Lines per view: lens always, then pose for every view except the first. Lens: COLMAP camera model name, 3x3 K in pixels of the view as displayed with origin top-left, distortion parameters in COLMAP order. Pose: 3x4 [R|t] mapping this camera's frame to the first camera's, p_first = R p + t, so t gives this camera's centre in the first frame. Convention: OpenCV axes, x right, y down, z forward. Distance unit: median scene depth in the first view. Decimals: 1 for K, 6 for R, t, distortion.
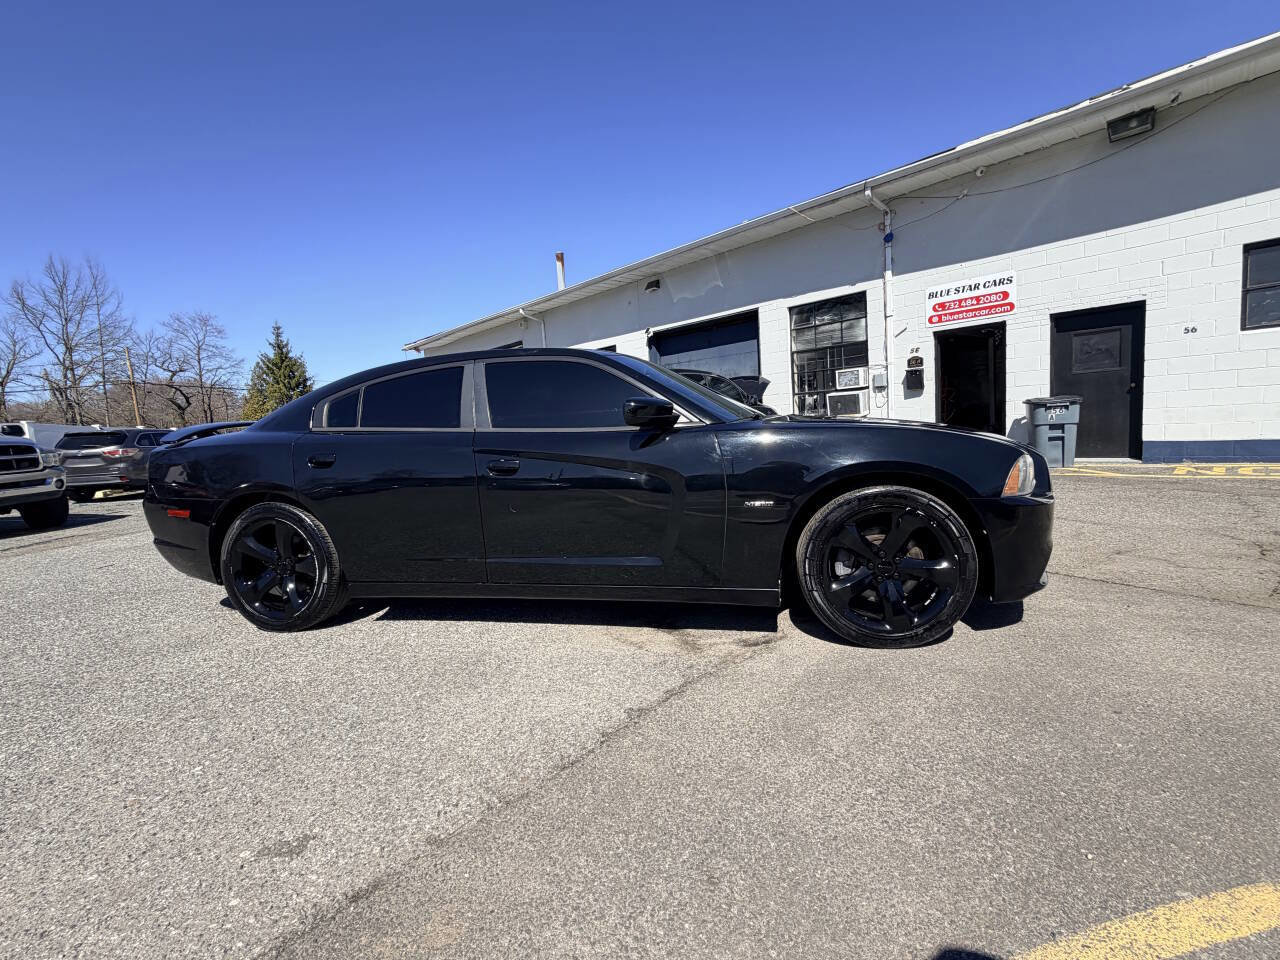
lens RADIAL K [[564.0, 0, 641.6], [0, 564.0, 475.0], [0, 0, 1]] dist [-0.000760, 0.000081]
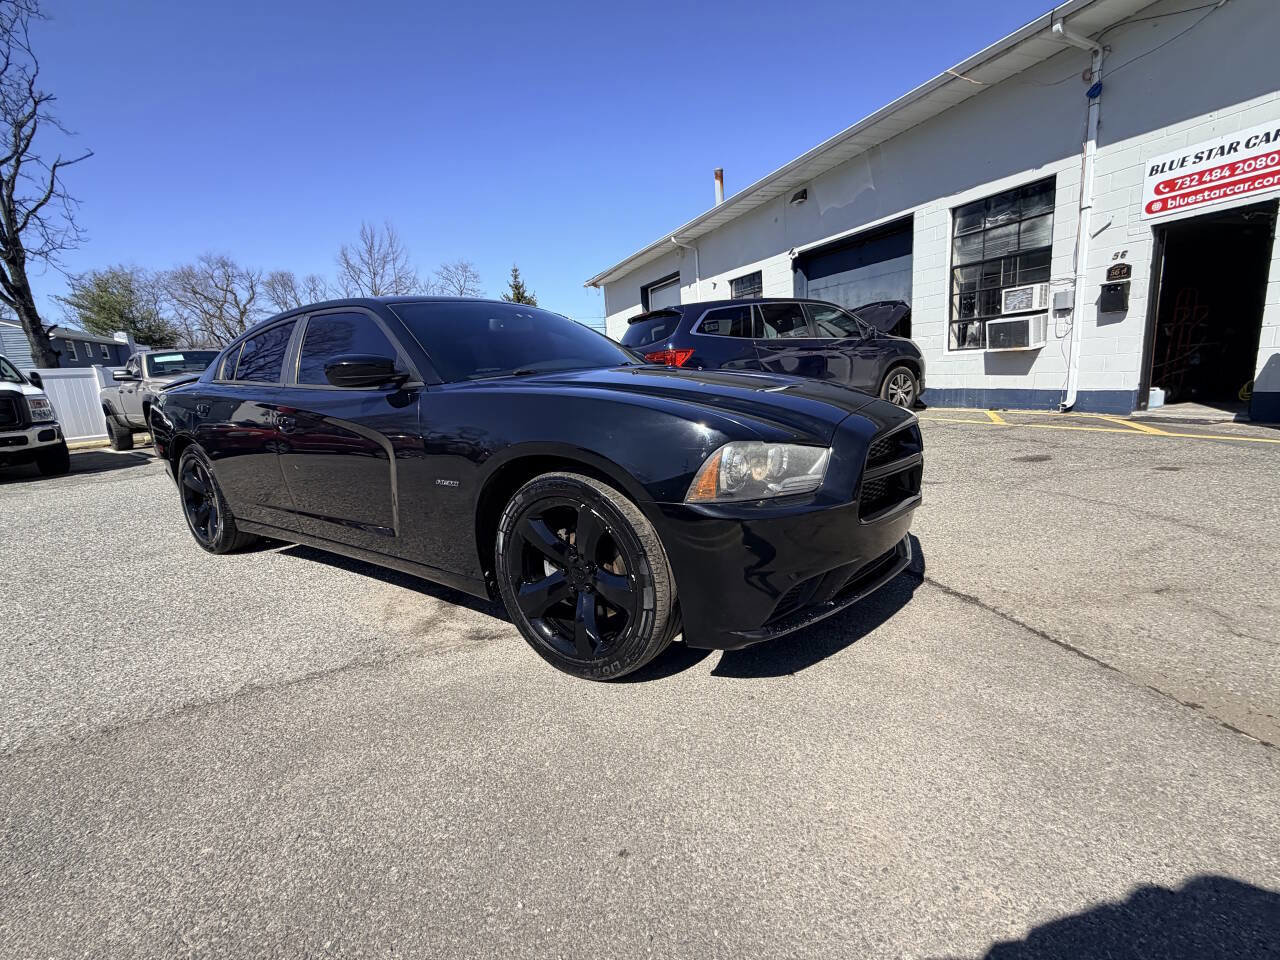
lens RADIAL K [[564.0, 0, 639.4], [0, 564.0, 477.4], [0, 0, 1]] dist [-0.000760, 0.000081]
pose [[0.924940, 0.073153, -0.373008, 0.204703], [-0.026248, 0.991256, 0.129315, -0.018989], [0.379206, -0.109818, 0.918772, 0.085746]]
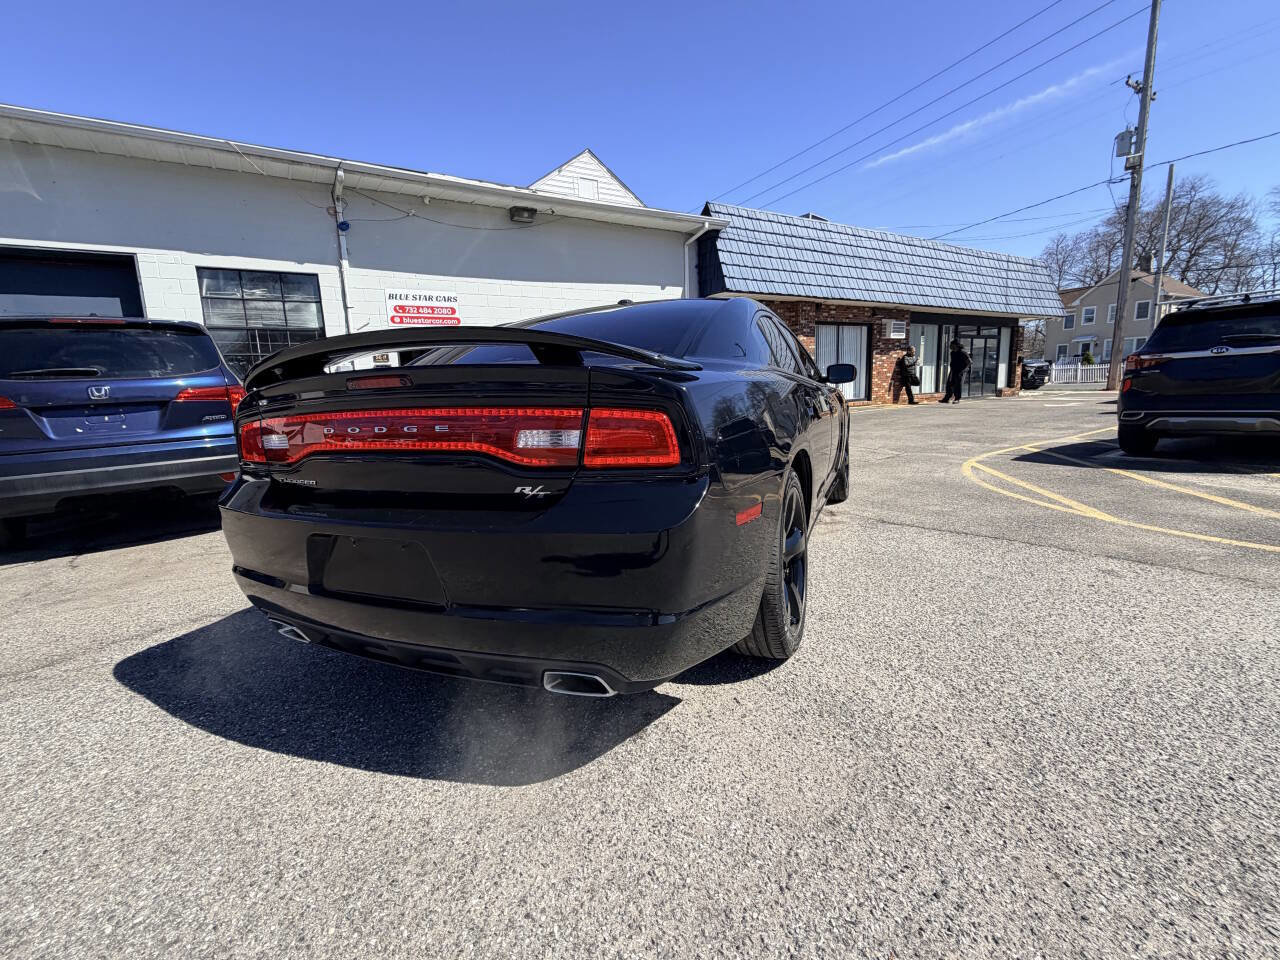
lens RADIAL K [[564.0, 0, 642.0], [0, 564.0, 474.9], [0, 0, 1]] dist [-0.000760, 0.000081]
pose [[0.199691, -0.094510, 0.975290, -0.438545], [0.118791, 0.990331, 0.071645, -0.003682], [-0.972632, 0.101549, 0.208987, 0.329949]]
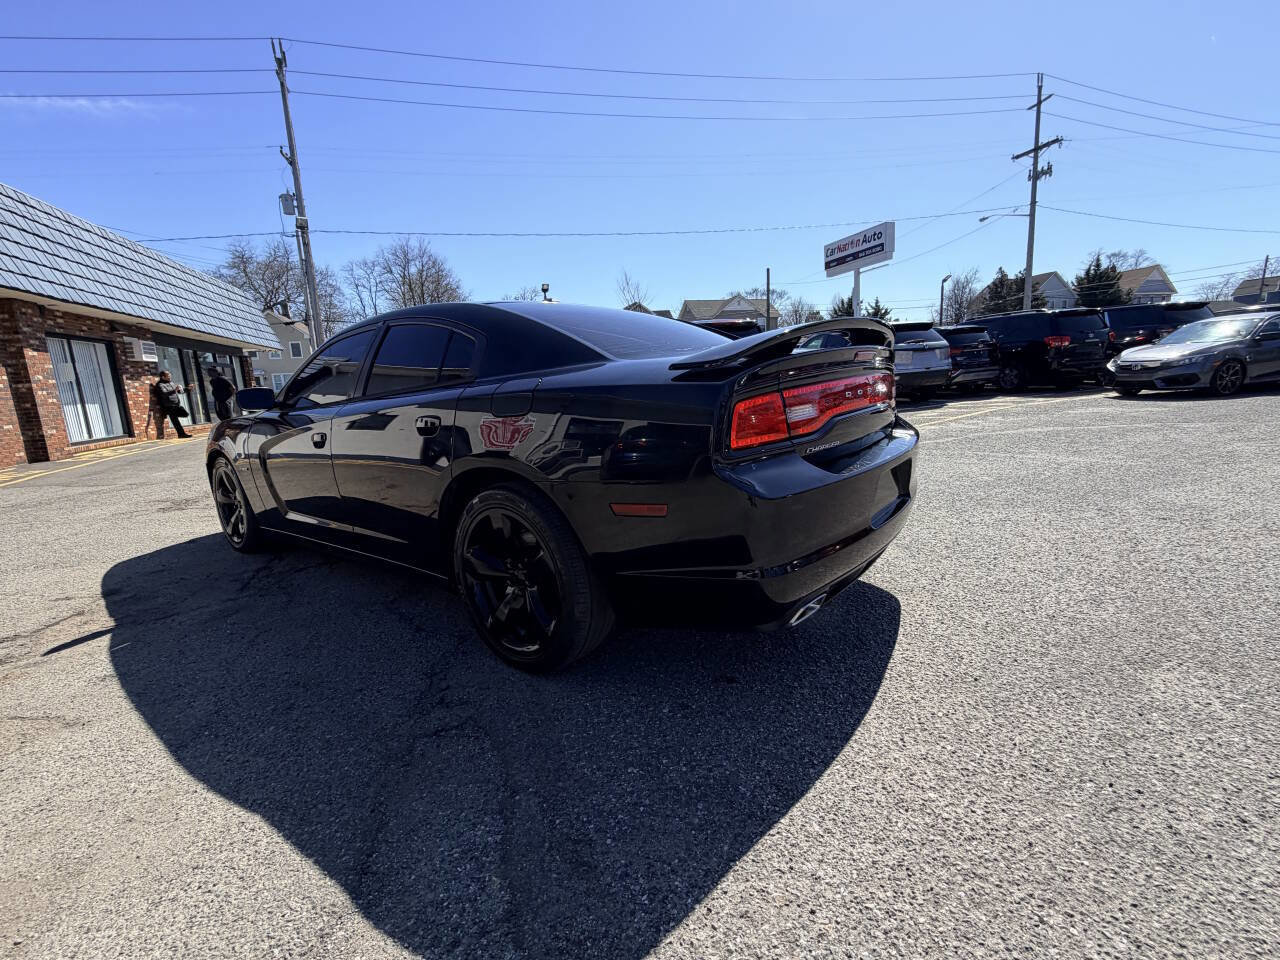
lens RADIAL K [[564.0, 0, 639.8], [0, 564.0, 476.4], [0, 0, 1]] dist [-0.000760, 0.000081]
pose [[-0.888270, 0.038233, 0.457728, -0.315403], [0.156600, 0.962032, 0.223543, -0.044436], [-0.431803, 0.270246, -0.860531, 0.669270]]
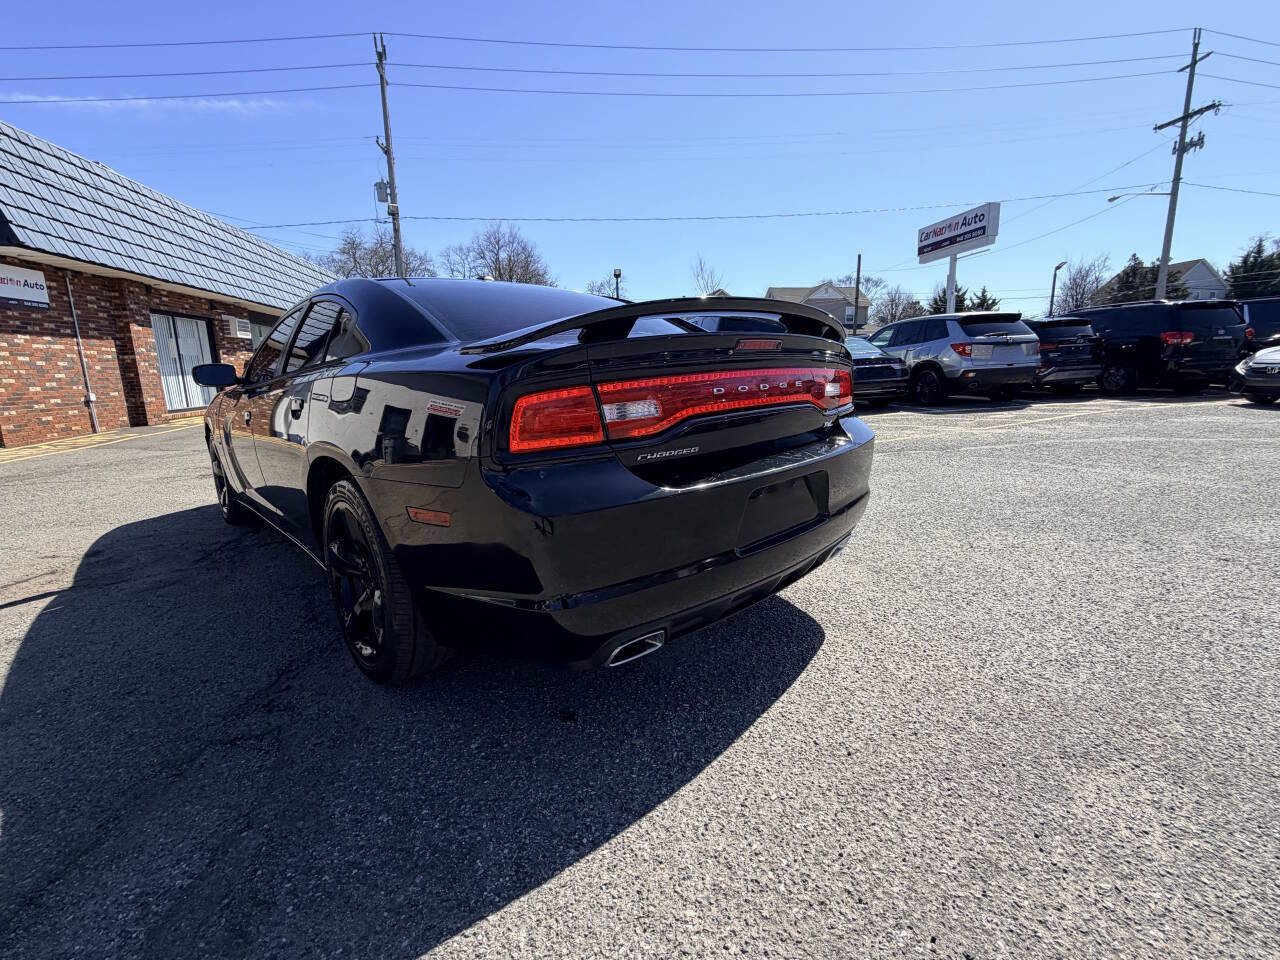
lens RADIAL K [[564.0, 0, 640.9], [0, 564.0, 476.3], [0, 0, 1]] dist [-0.000760, 0.000081]
pose [[-0.817360, -0.018883, 0.575818, -0.367757], [0.135210, 0.965261, 0.223582, -0.031689], [-0.560037, 0.260603, -0.786413, 0.605221]]
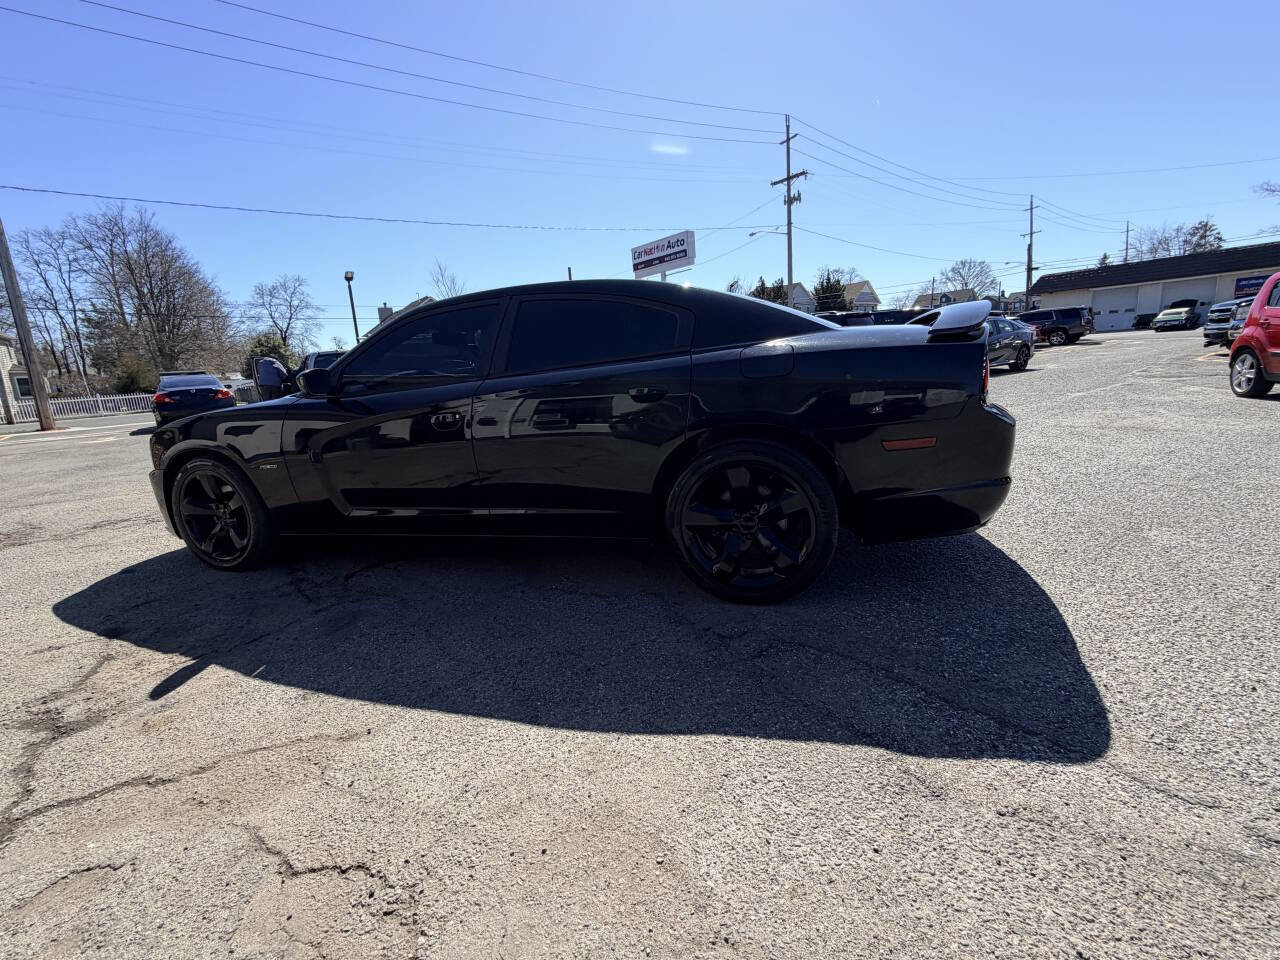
lens RADIAL K [[564.0, 0, 642.8], [0, 564.0, 474.5], [0, 0, 1]] dist [-0.000760, 0.000081]
pose [[-0.986363, 0.112462, 0.120172, -0.155646], [0.142088, 0.950343, 0.276874, -0.060734], [-0.083067, 0.290173, -0.953362, 0.747266]]
